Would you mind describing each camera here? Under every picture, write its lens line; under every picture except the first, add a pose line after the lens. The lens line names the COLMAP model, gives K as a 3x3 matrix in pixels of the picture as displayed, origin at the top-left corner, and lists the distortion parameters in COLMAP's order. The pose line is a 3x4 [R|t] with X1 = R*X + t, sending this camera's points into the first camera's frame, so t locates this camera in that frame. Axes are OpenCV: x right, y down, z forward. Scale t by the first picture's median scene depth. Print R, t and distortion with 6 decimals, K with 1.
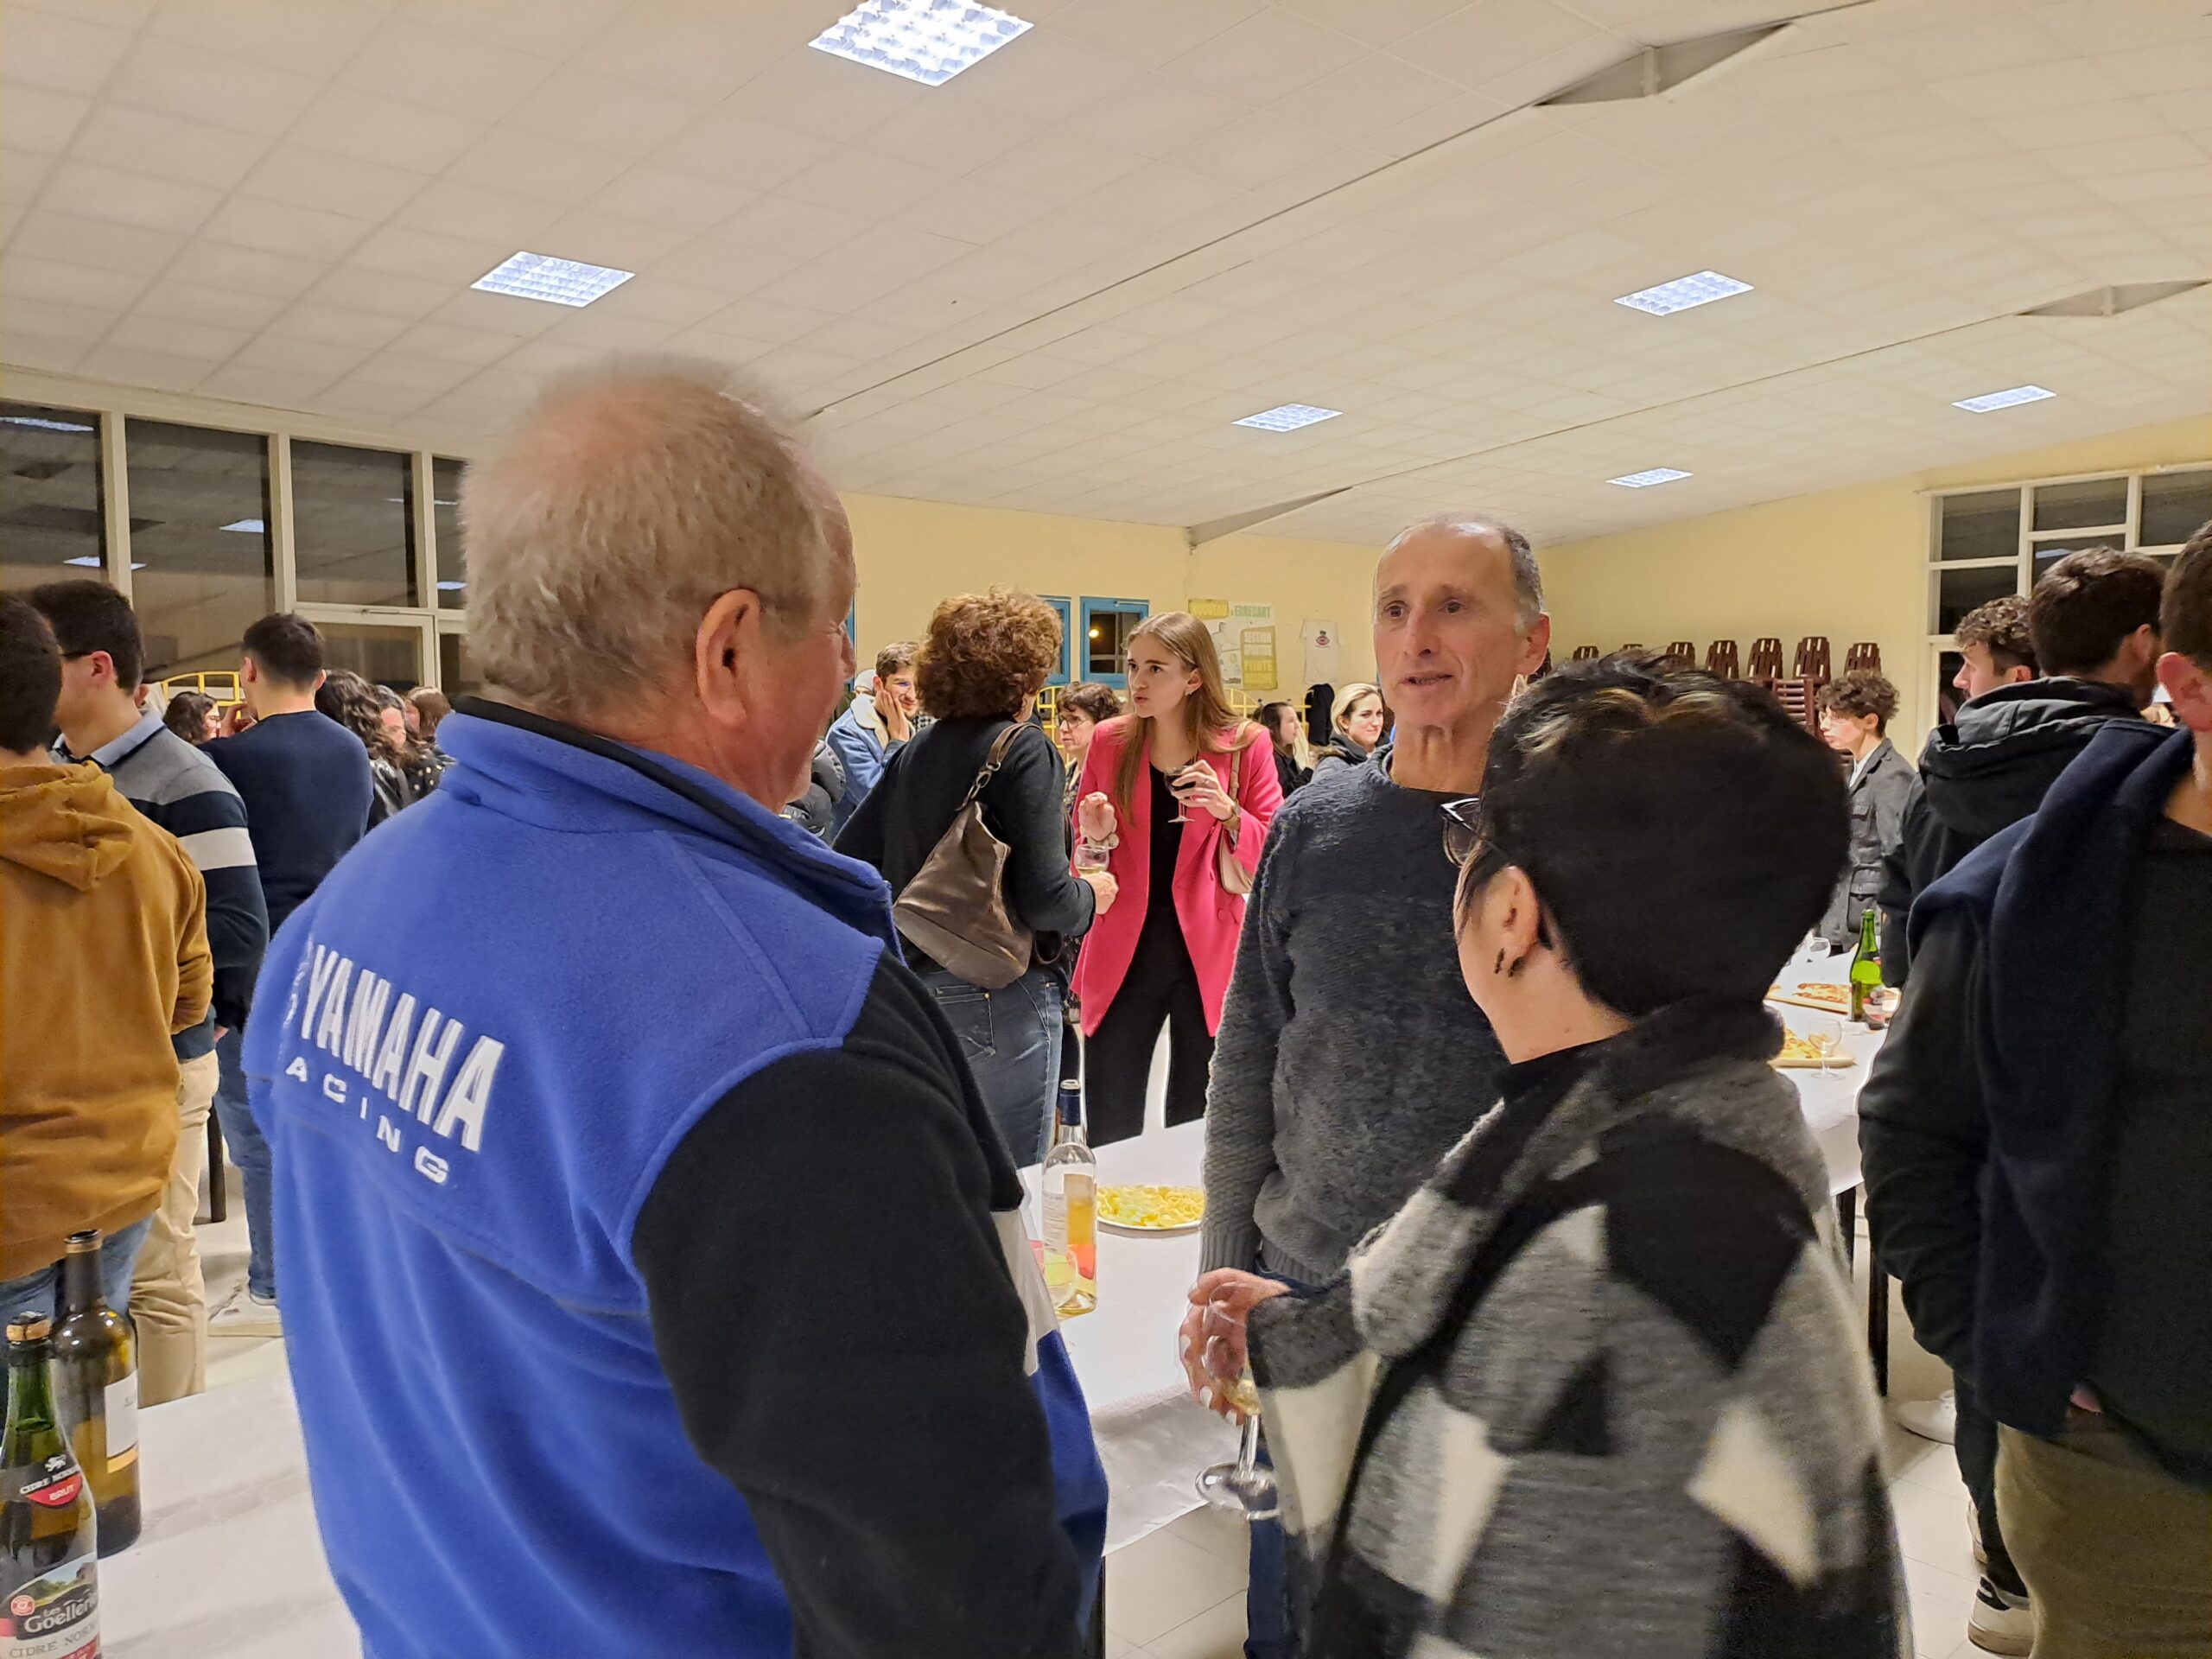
lens RADIAL K [[1646.1, 0, 1089.5], [0, 1646.1, 824.6], [0, 0, 1]] dist [0.095828, -0.099877]
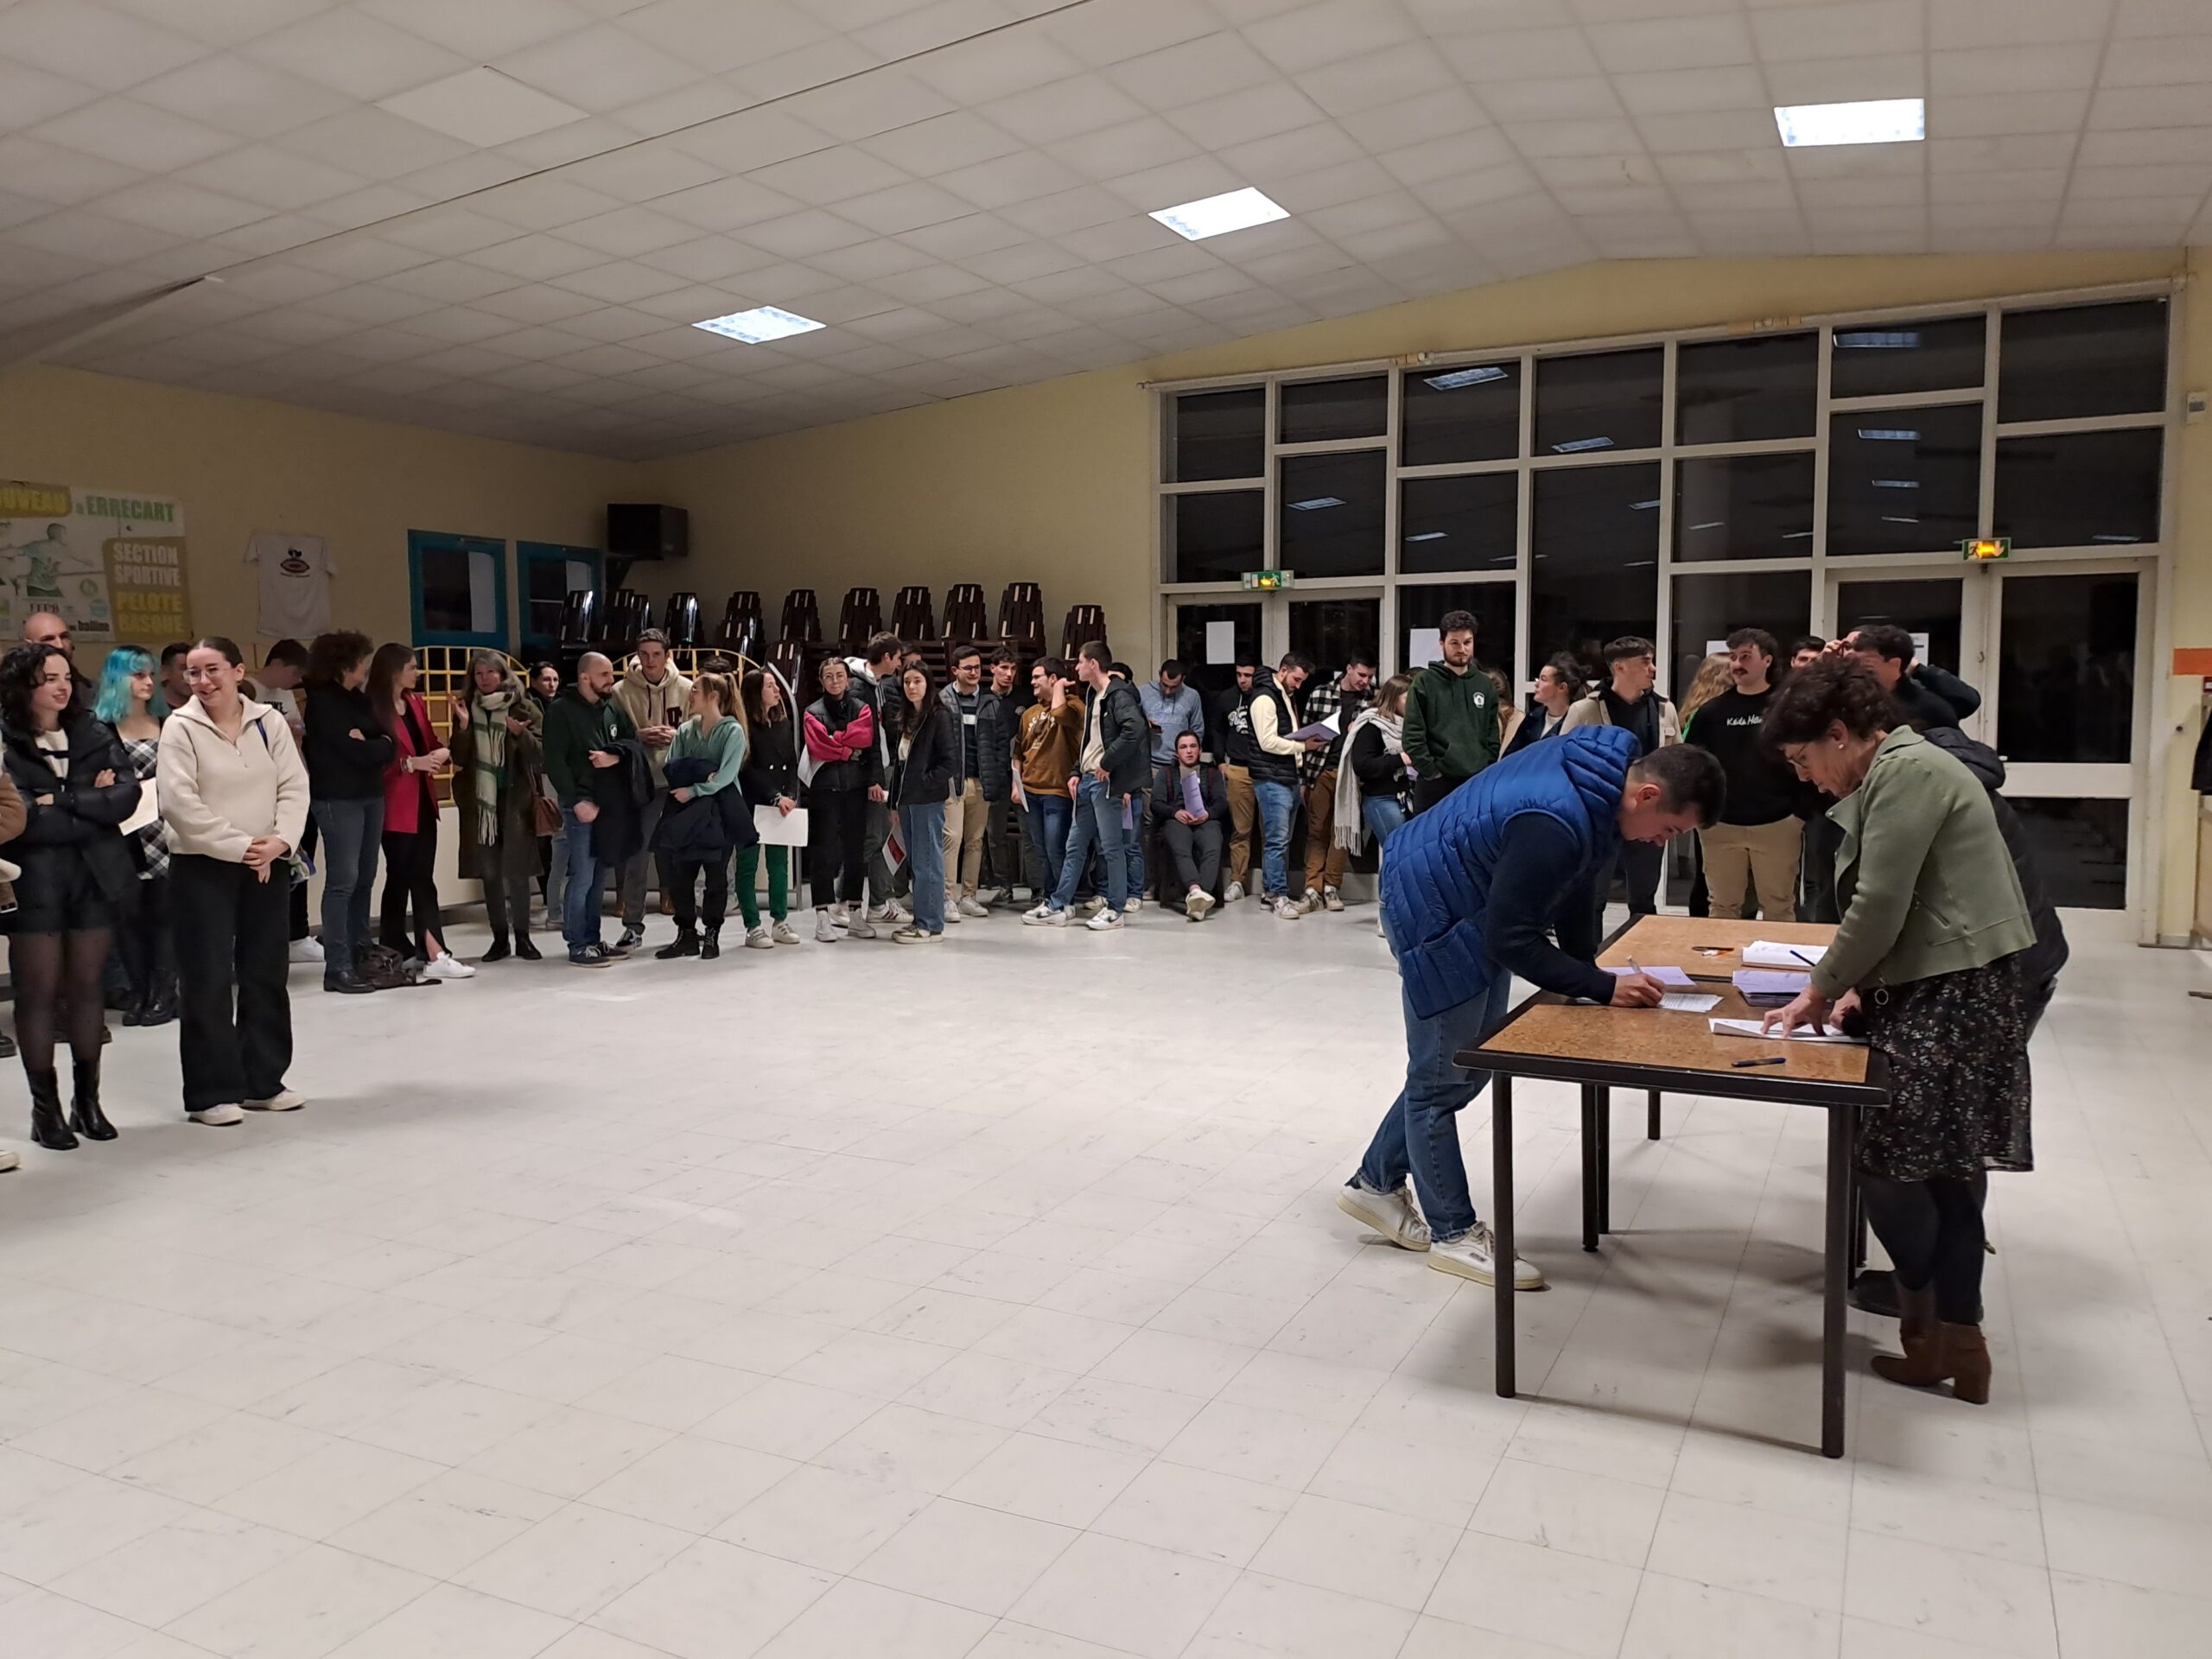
lens RADIAL K [[1646.1, 0, 1089.5], [0, 1646.1, 824.6], [0, 0, 1]] dist [0.095828, -0.099877]
pose [[0.936624, -0.027874, 0.349225, 0.210543], [0.020863, 0.999498, 0.023822, -0.024309], [-0.349714, -0.015026, 0.936736, 0.322906]]
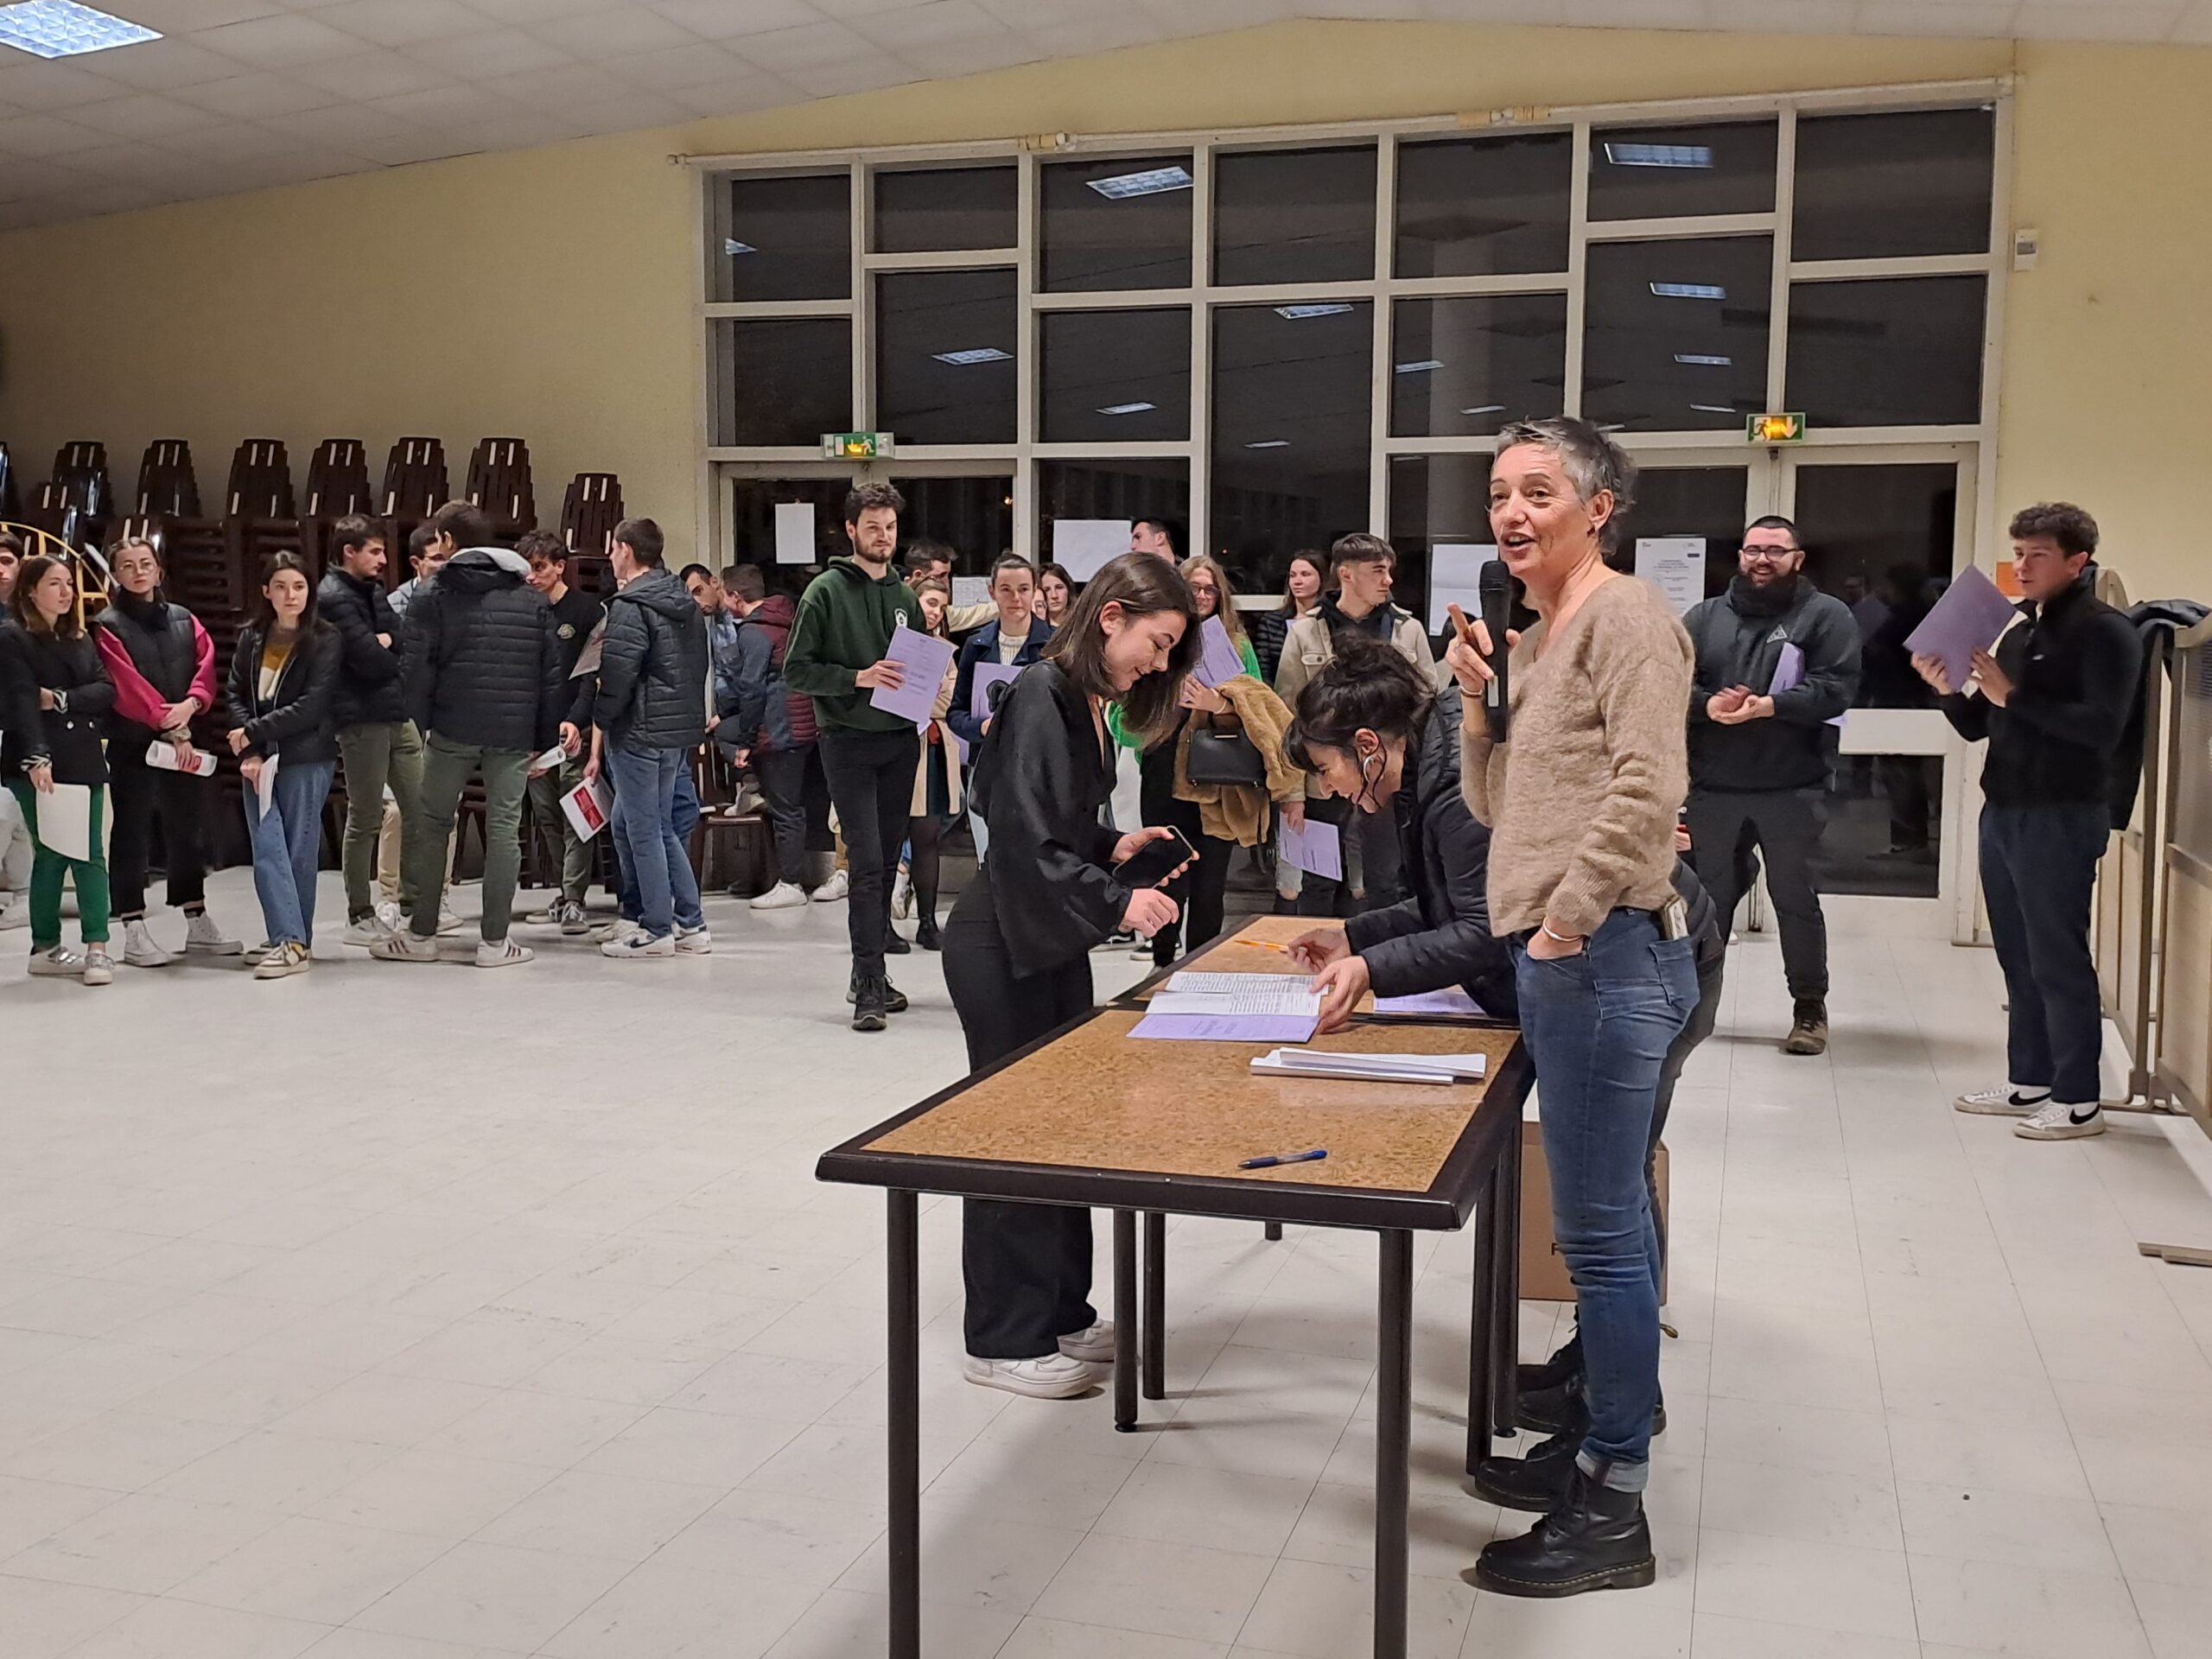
lens RADIAL K [[2146.8, 0, 1123.3], [0, 2146.8, 823.3], [0, 0, 1]] dist [0.153867, -0.278761]
pose [[0.861684, -0.035359, 0.506212, 0.263831], [0.017045, 0.999023, 0.040768, -0.021282], [-0.507159, -0.026501, 0.861445, 0.349497]]
